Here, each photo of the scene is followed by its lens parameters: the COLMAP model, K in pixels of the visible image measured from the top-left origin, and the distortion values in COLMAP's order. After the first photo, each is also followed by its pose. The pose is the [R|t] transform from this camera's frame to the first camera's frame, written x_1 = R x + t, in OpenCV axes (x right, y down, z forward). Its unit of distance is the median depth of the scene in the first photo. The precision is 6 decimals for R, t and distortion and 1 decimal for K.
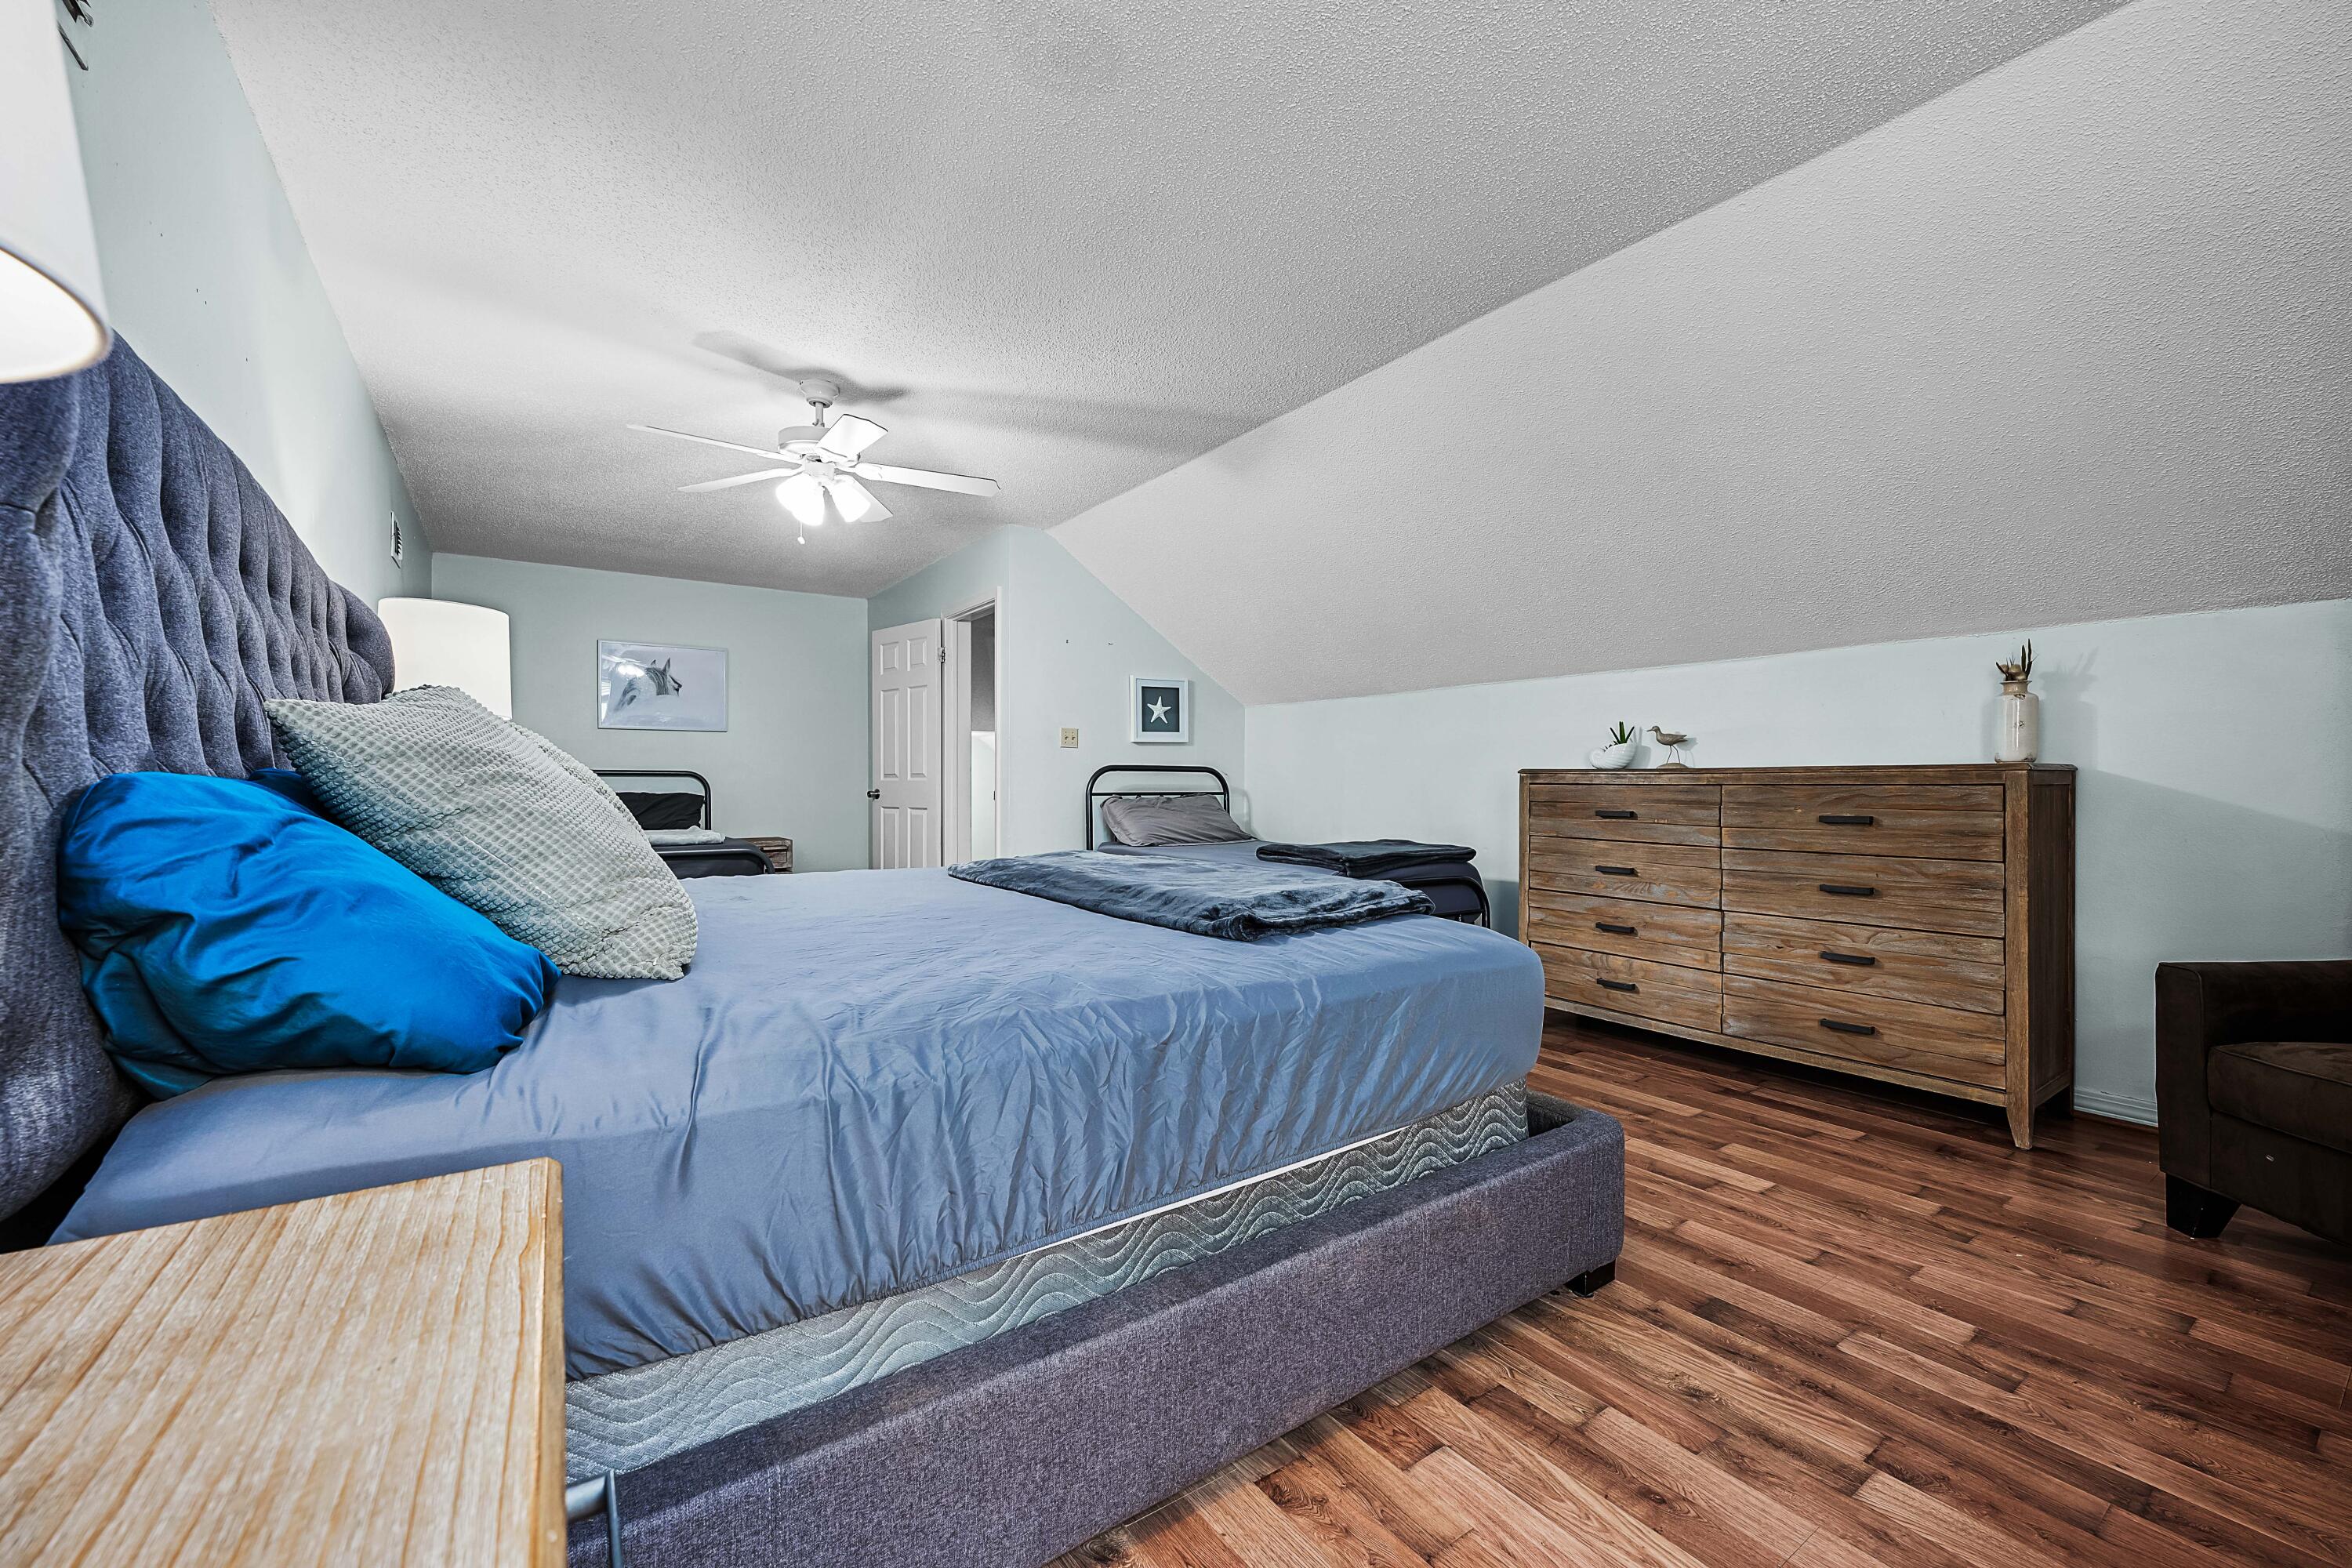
lens RADIAL K [[951.3, 0, 1187.3], [0, 951.3, 782.4], [0, 0, 1]] dist [-0.015679, 0.003436]
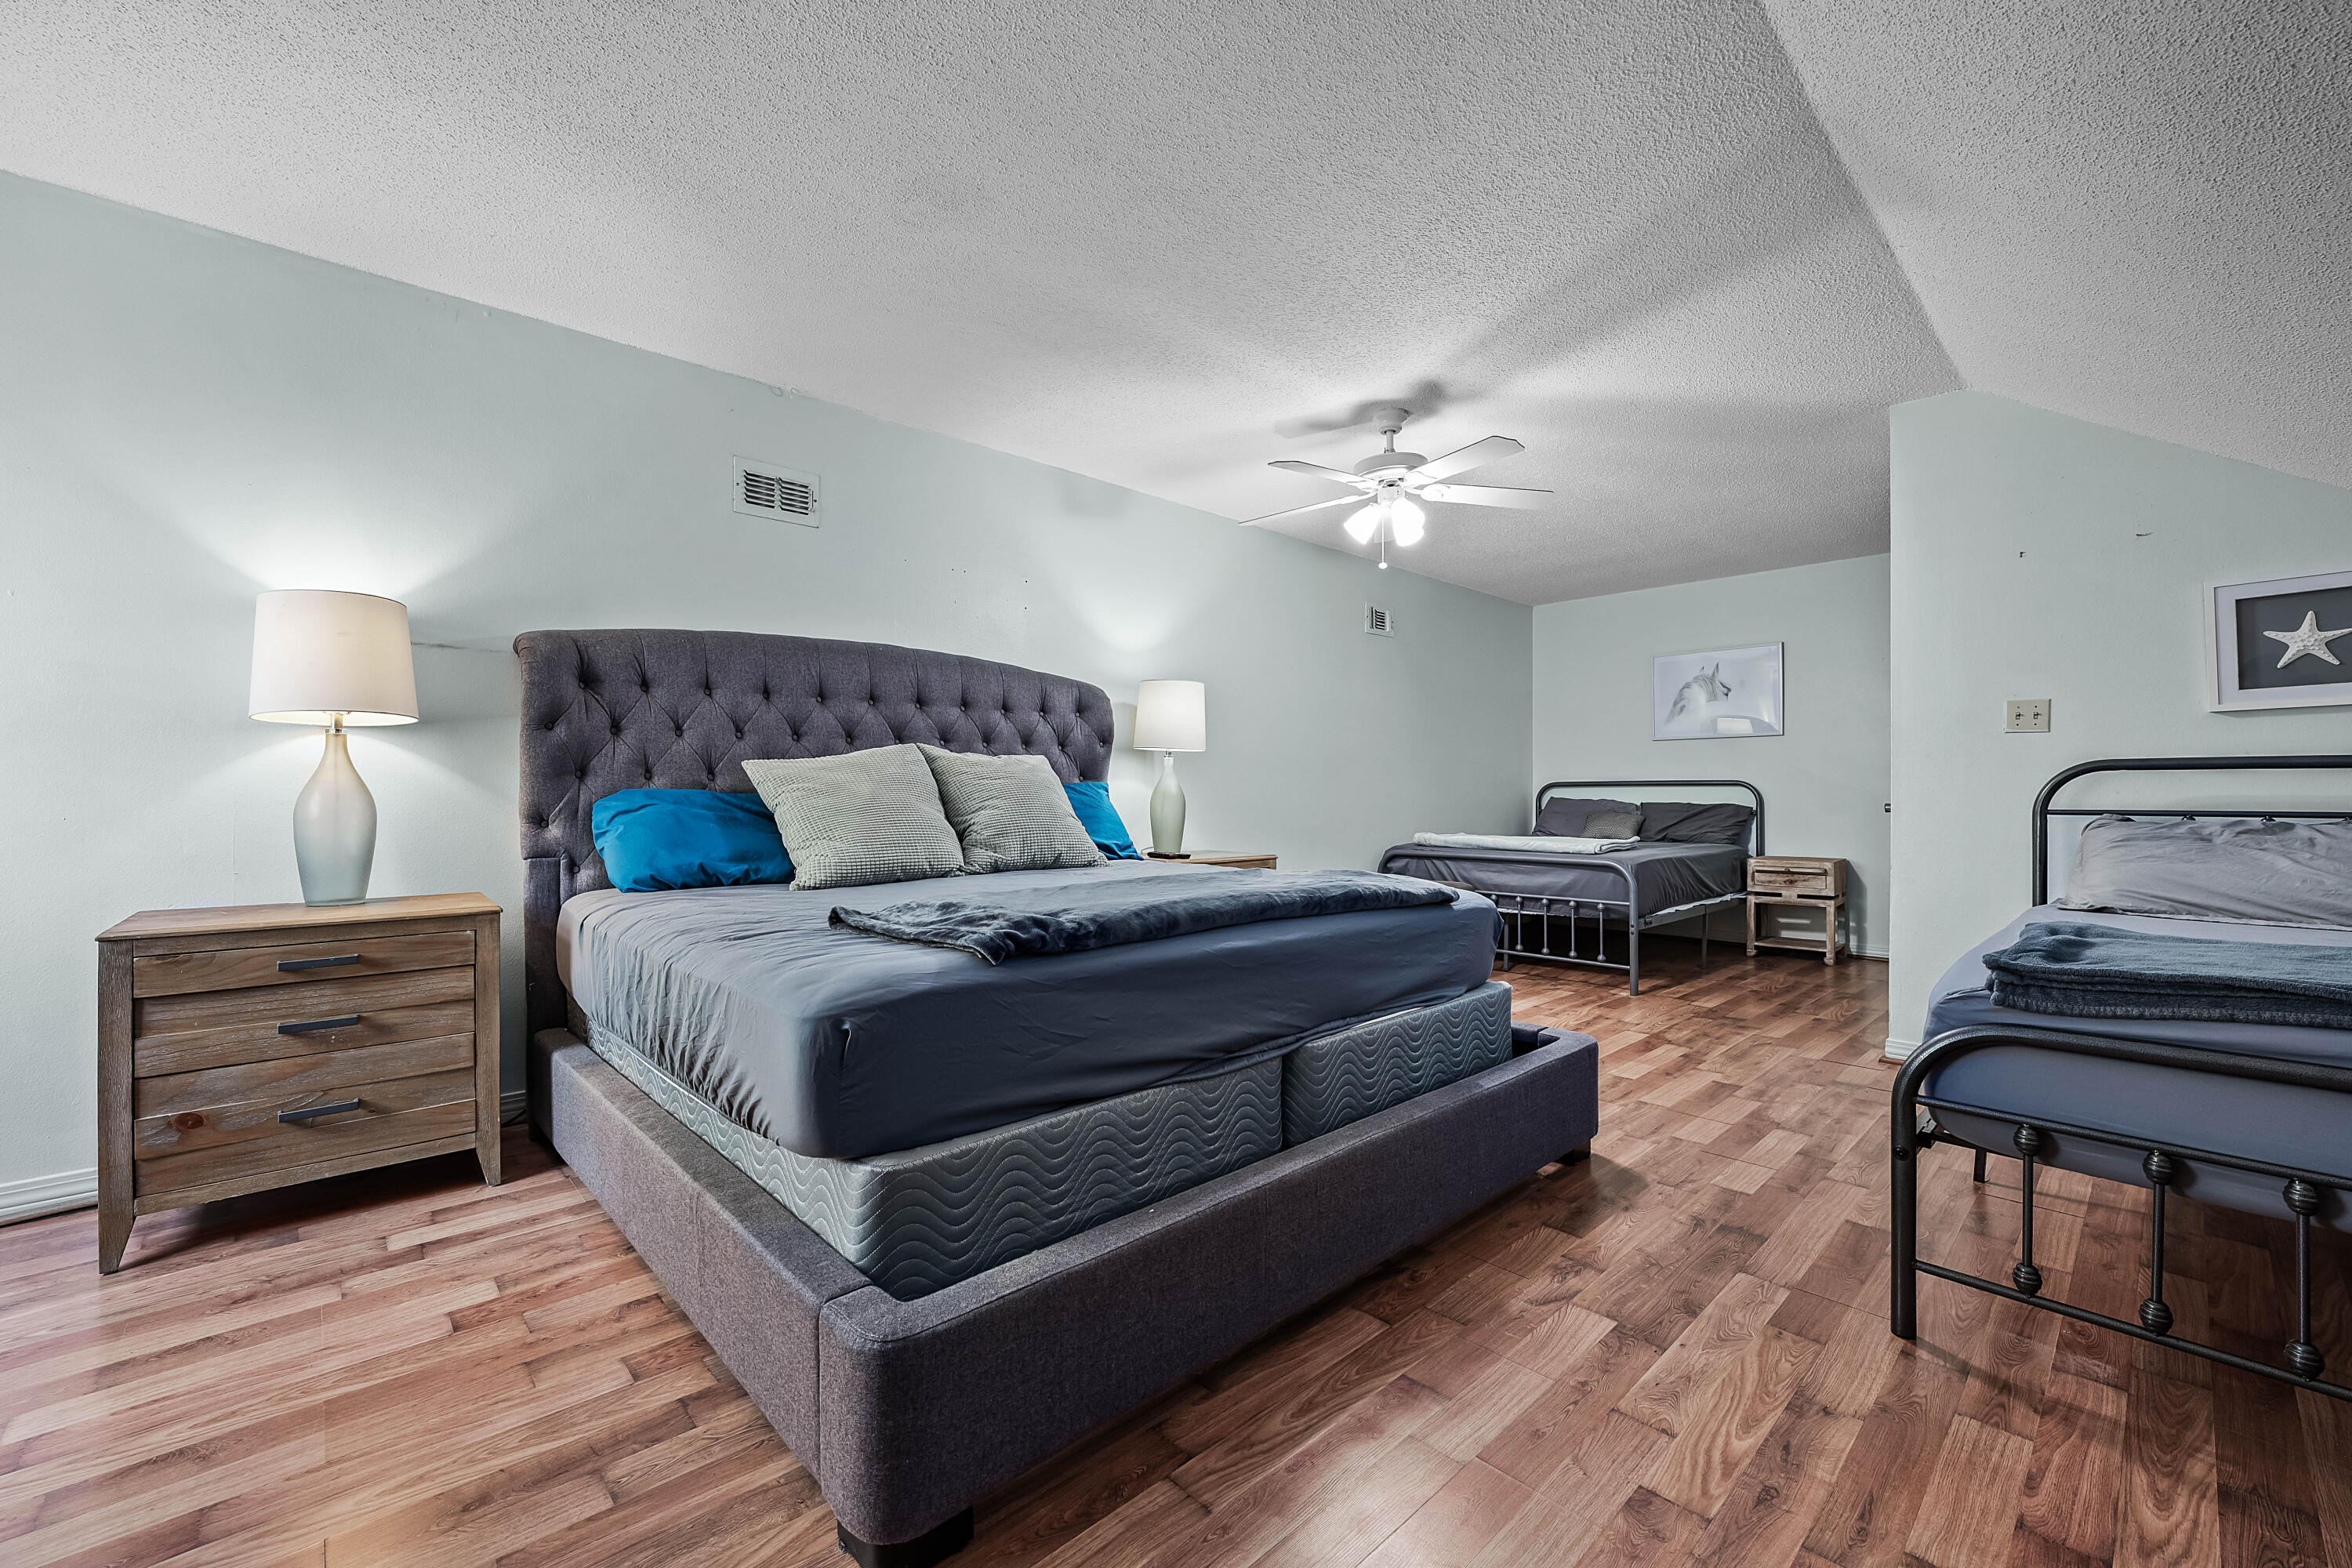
lens RADIAL K [[951.3, 0, 1169.5], [0, 951.3, 780.2], [0, 0, 1]] dist [-0.015679, 0.003436]
pose [[0.126720, -0.015394, -0.991819, 0.650401], [0.000321, 0.999880, -0.015478, 0.003739], [0.991939, 0.001643, 0.126709, 0.657457]]
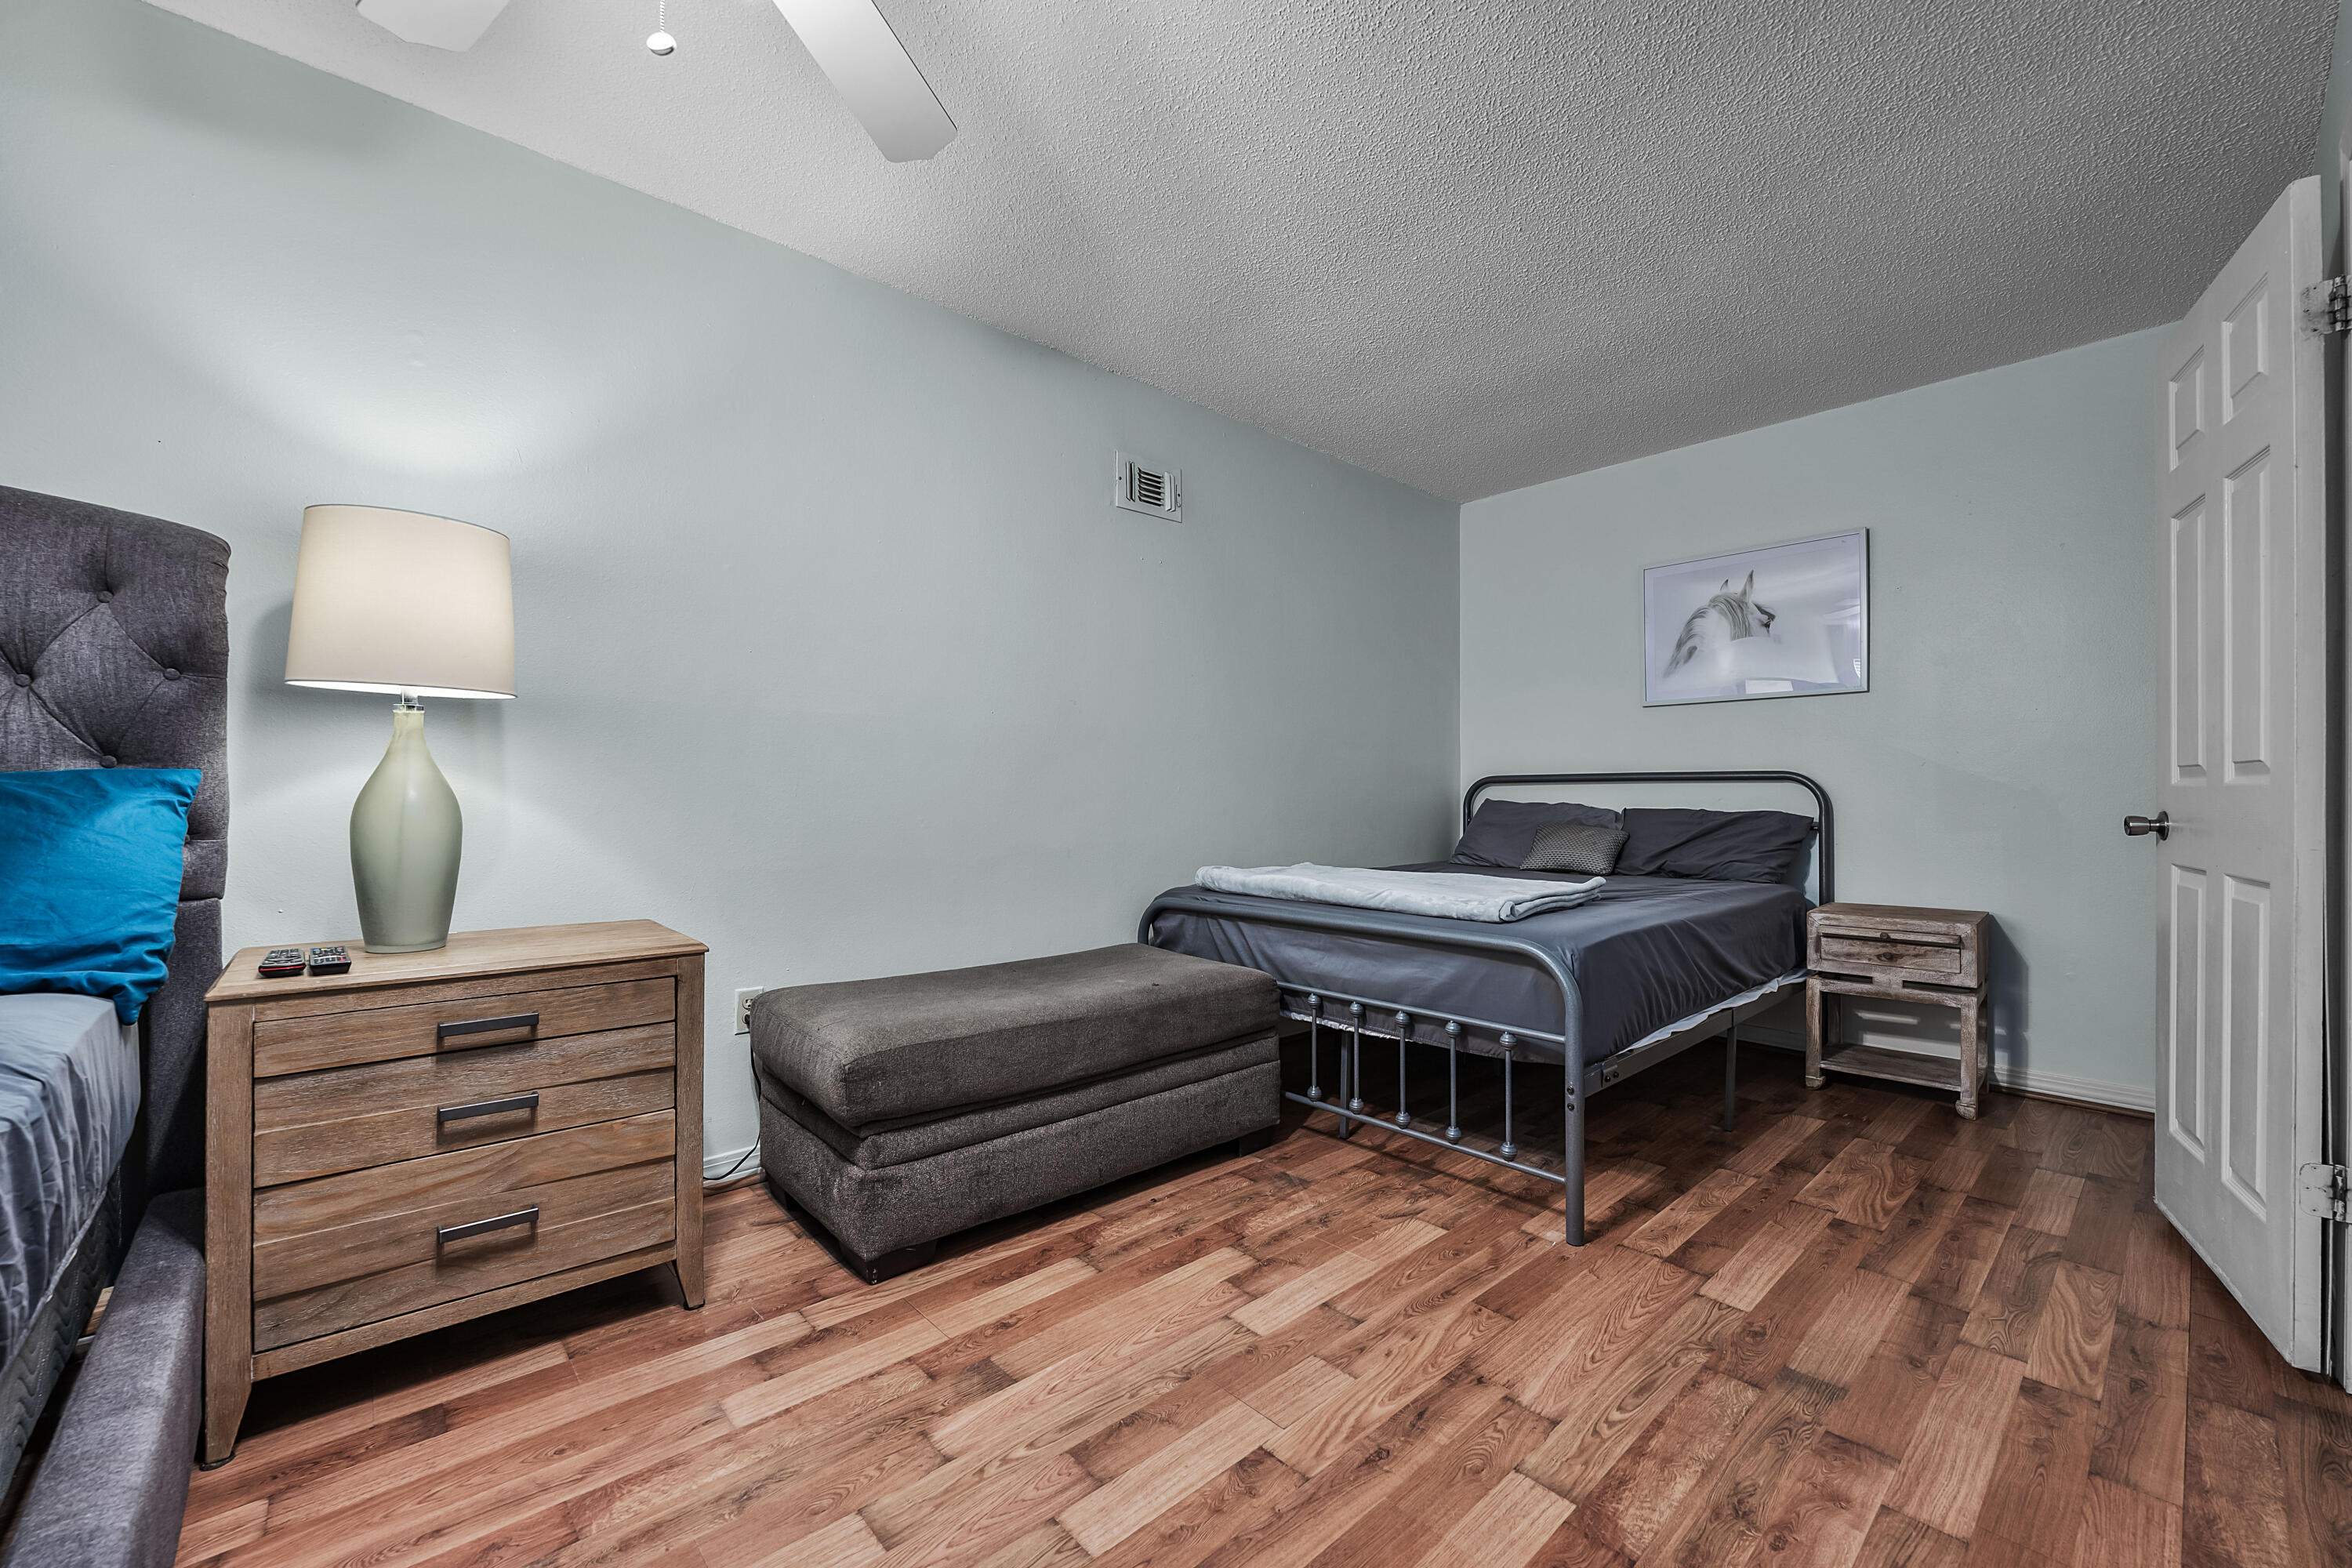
lens RADIAL K [[951.3, 0, 1188.0], [0, 951.3, 782.2], [0, 0, 1]] dist [-0.015679, 0.003436]
pose [[0.124223, -0.015076, -0.992140, -0.069613], [0.003627, 0.999885, -0.014739, 0.002090], [0.992248, -0.001768, 0.124264, 1.191386]]
